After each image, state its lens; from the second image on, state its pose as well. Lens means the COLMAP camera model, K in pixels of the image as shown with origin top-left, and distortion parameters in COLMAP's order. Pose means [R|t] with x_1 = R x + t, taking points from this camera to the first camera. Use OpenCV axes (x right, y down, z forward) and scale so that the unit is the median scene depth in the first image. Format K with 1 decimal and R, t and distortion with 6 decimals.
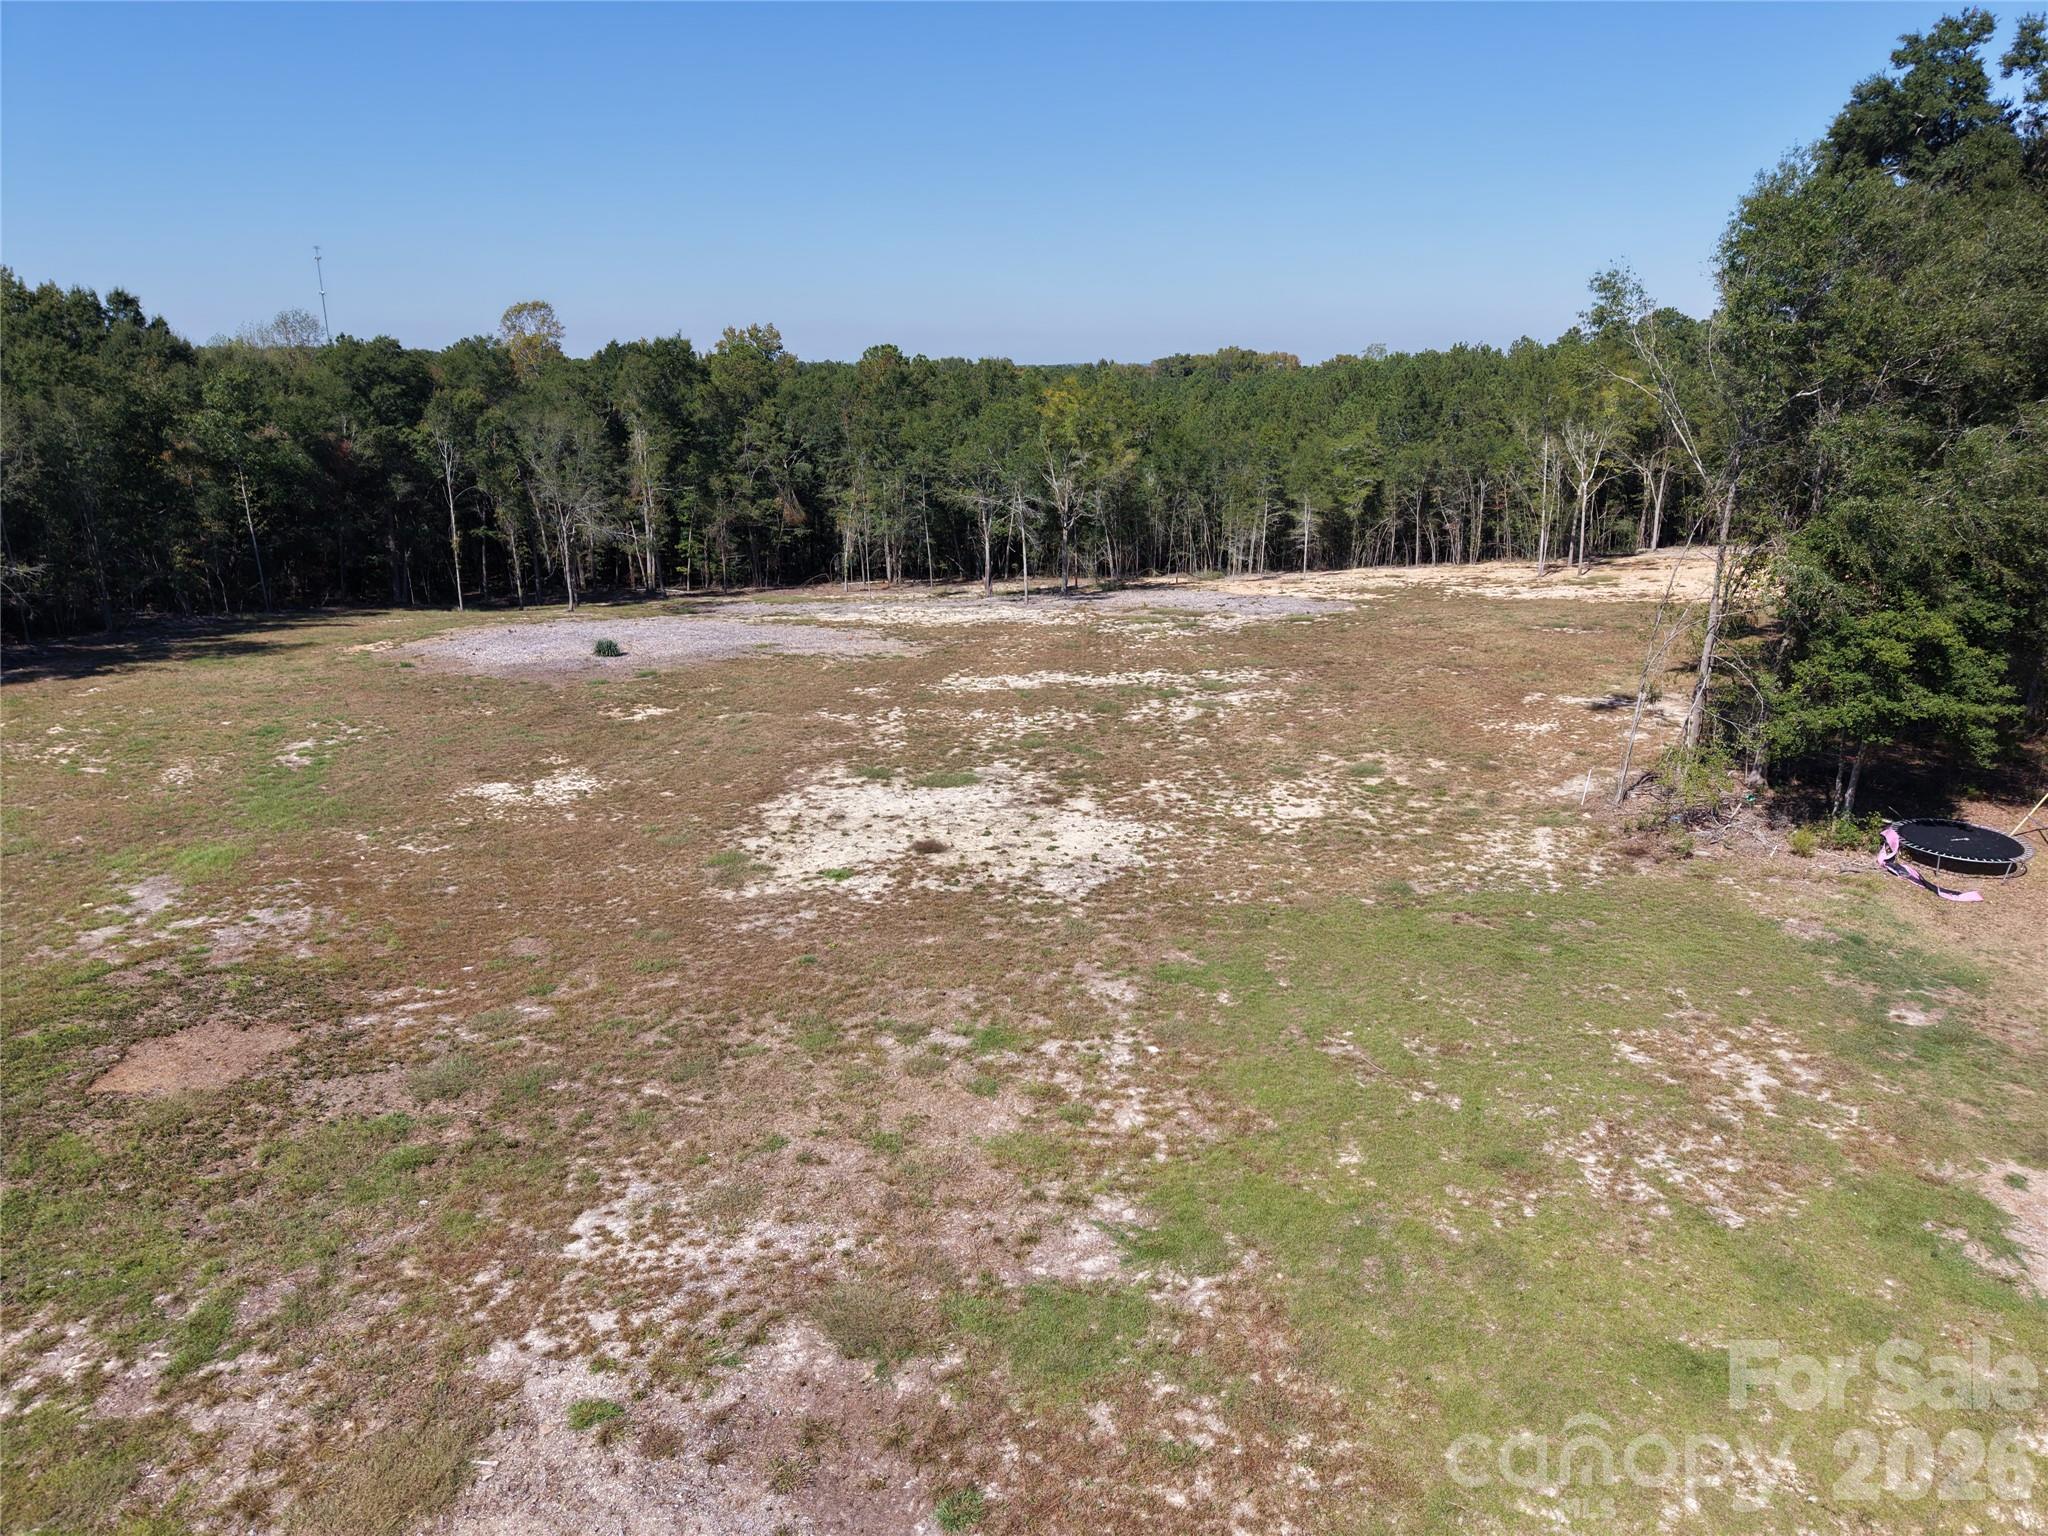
lens RADIAL K [[1358.6, 0, 1021.5], [0, 1358.6, 774.6], [0, 0, 1]] dist [0.027951, -0.030085]
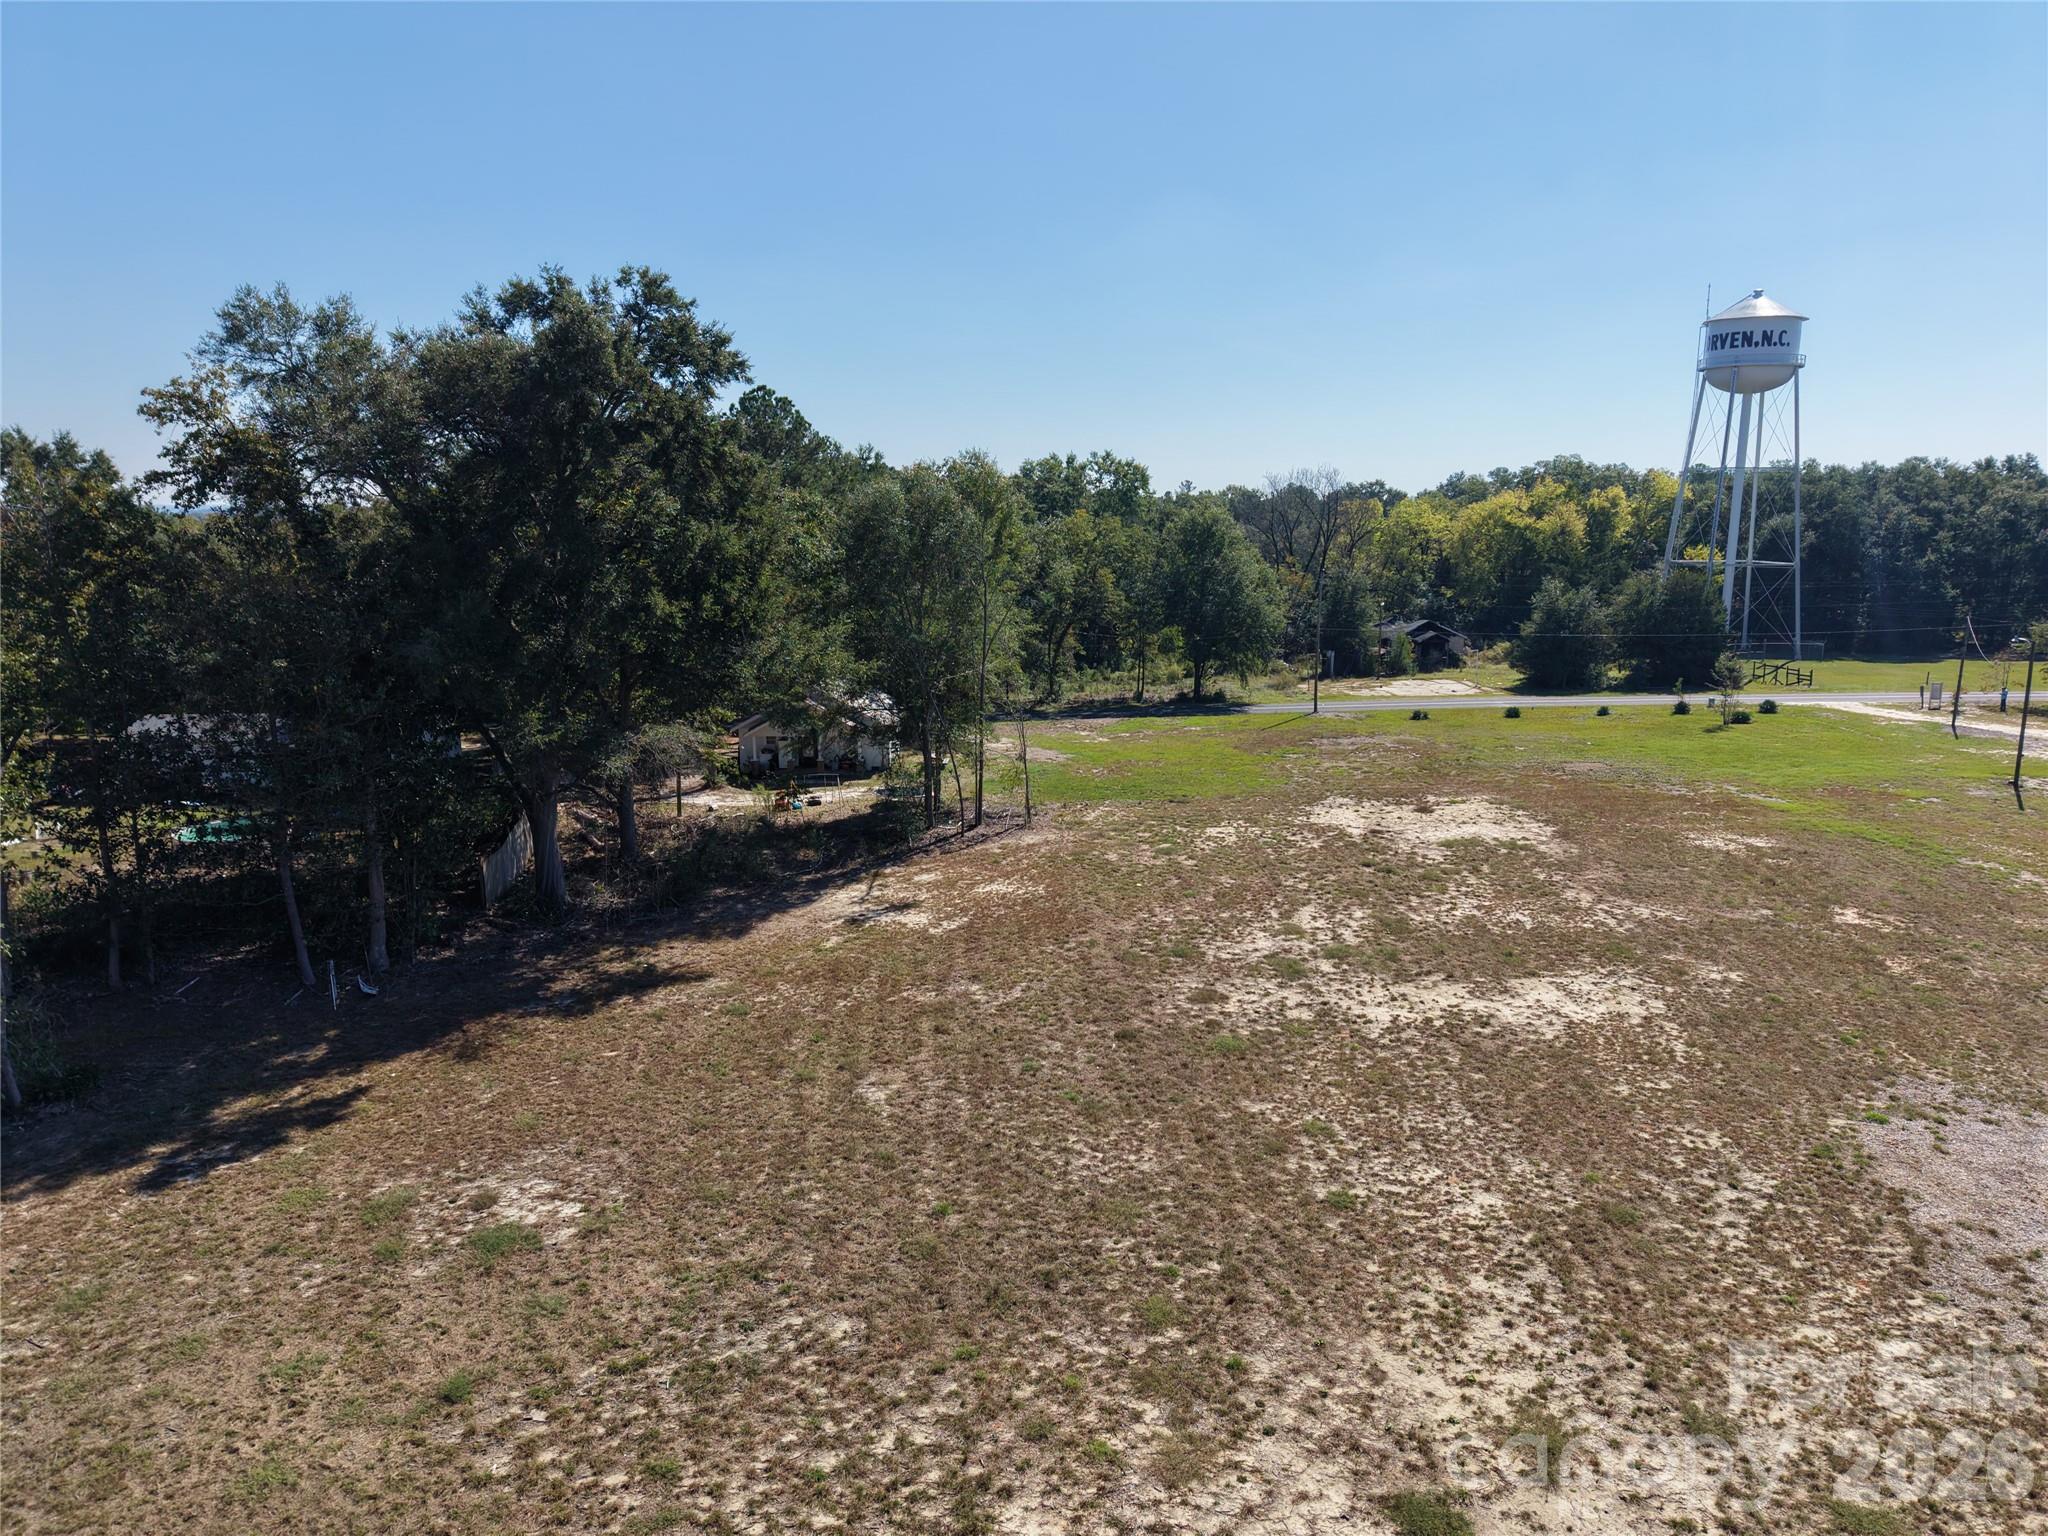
lens RADIAL K [[1358.6, 0, 1014.7], [0, 1358.6, 764.5], [0, 0, 1]] dist [0.027951, -0.030085]
pose [[-0.999815, 0.000096, 0.019260, 0.160138], [0.008885, 0.889510, 0.456830, -0.303503], [-0.017088, 0.456916, -0.889346, 0.924945]]
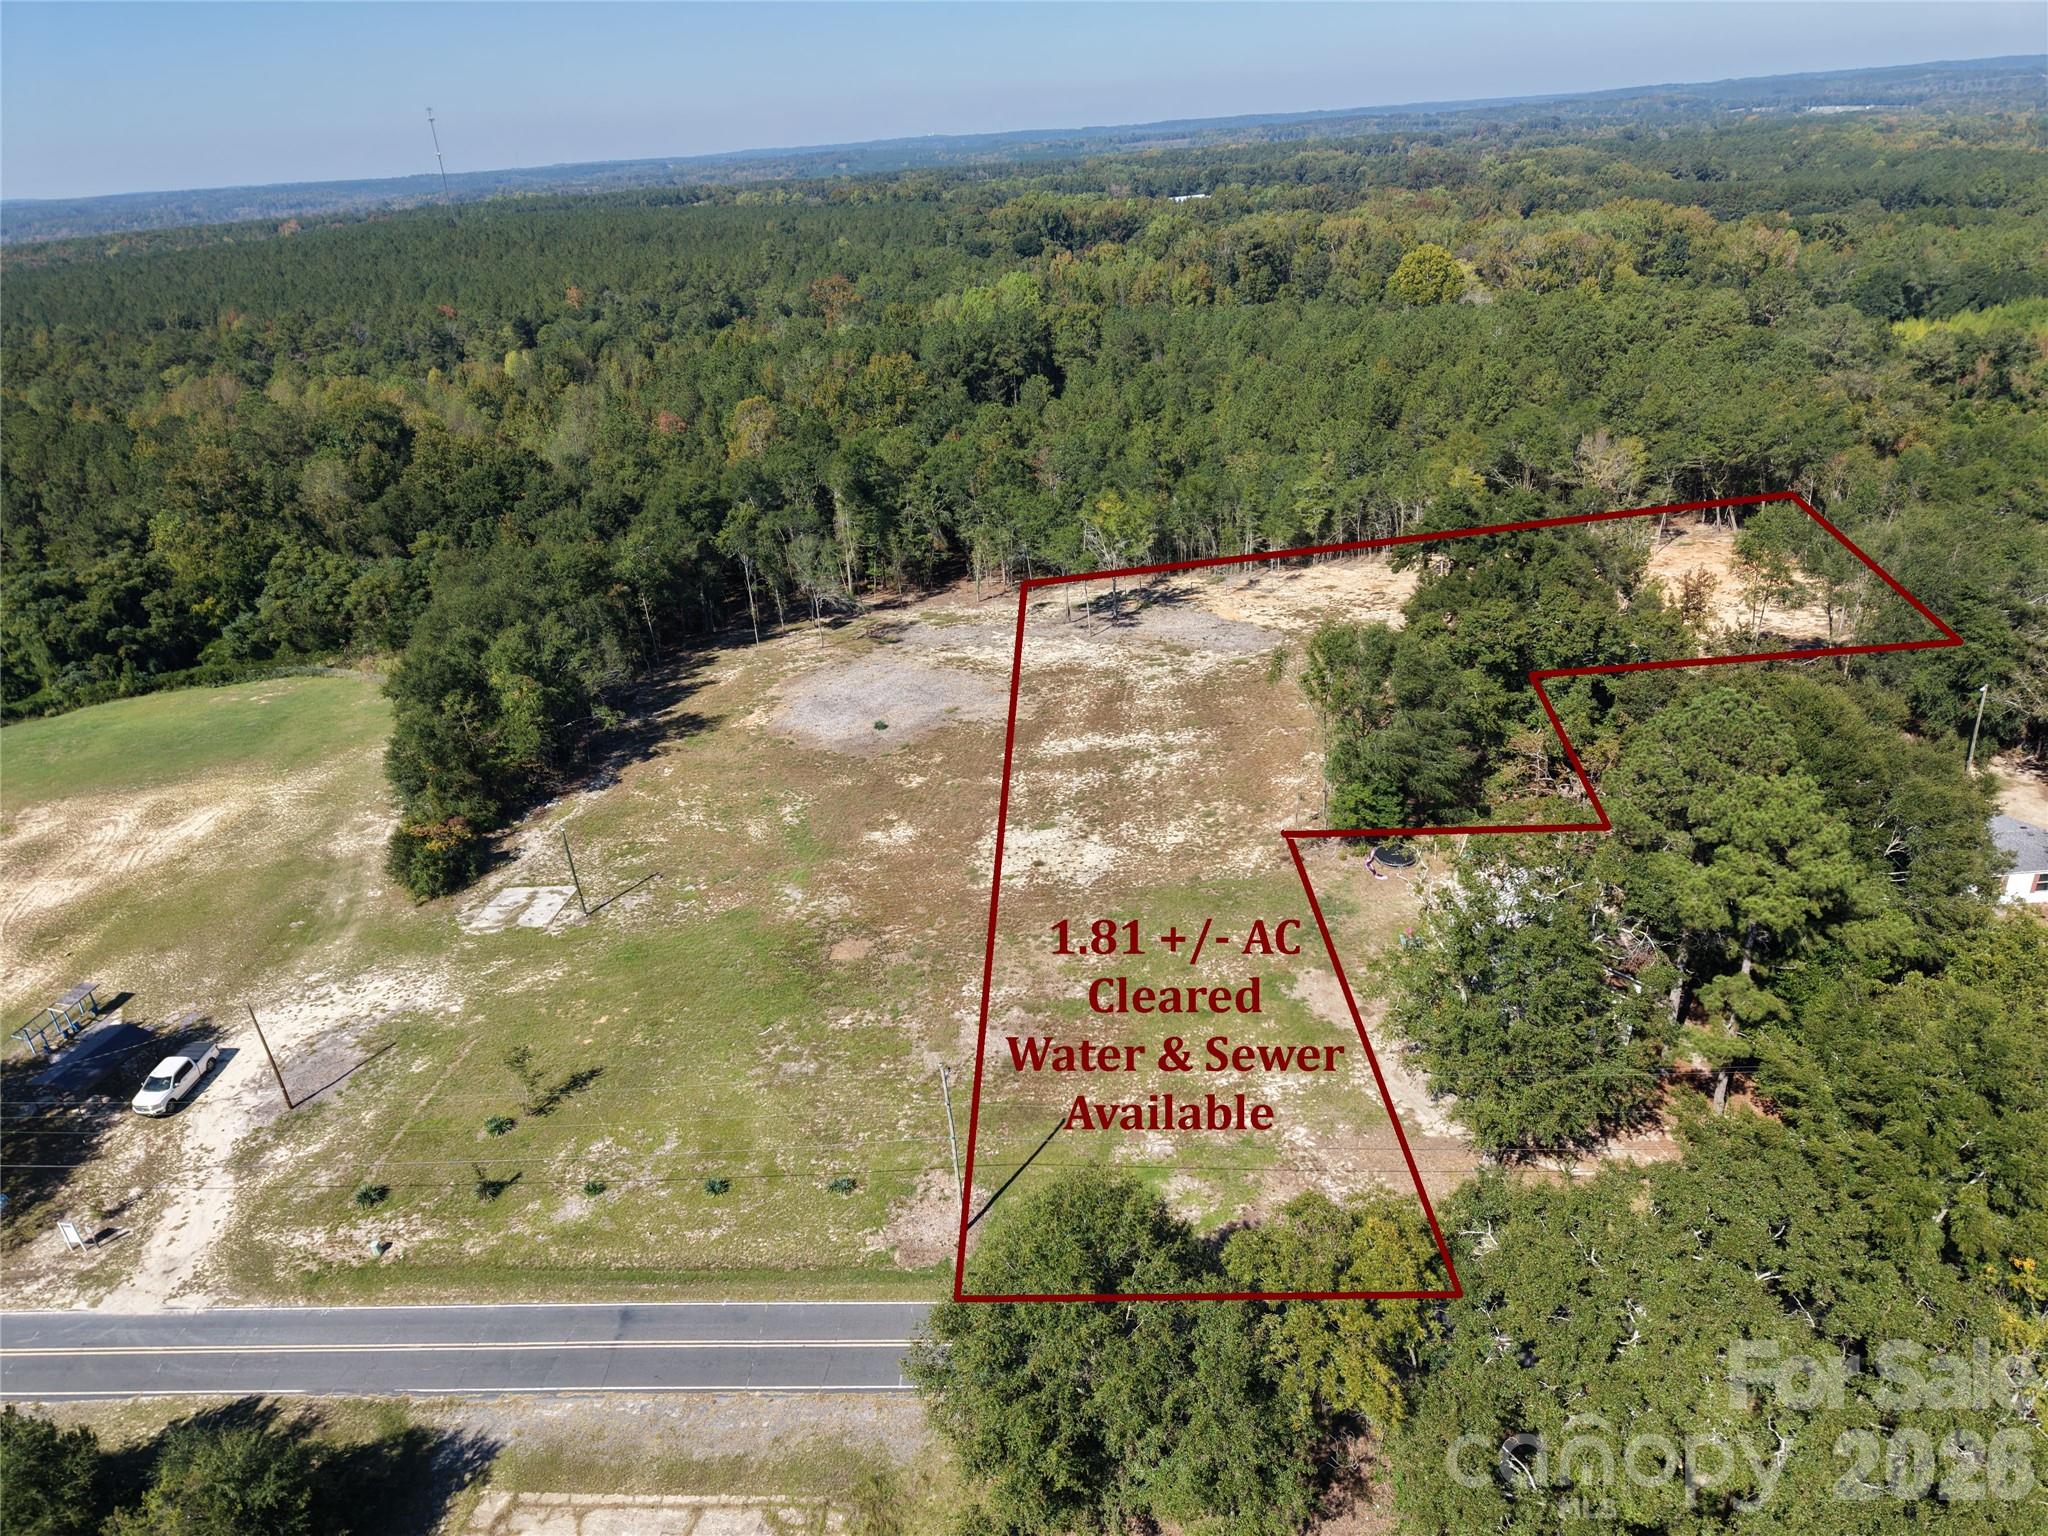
lens RADIAL K [[1358.6, 0, 1038.1], [0, 1358.6, 781.5], [0, 0, 1]] dist [0.027951, -0.030085]
pose [[0.996926, -0.031673, -0.071668, 0.049373], [0.042610, 0.986735, 0.156650, -0.197694], [0.065756, -0.159222, 0.985051, -0.628623]]
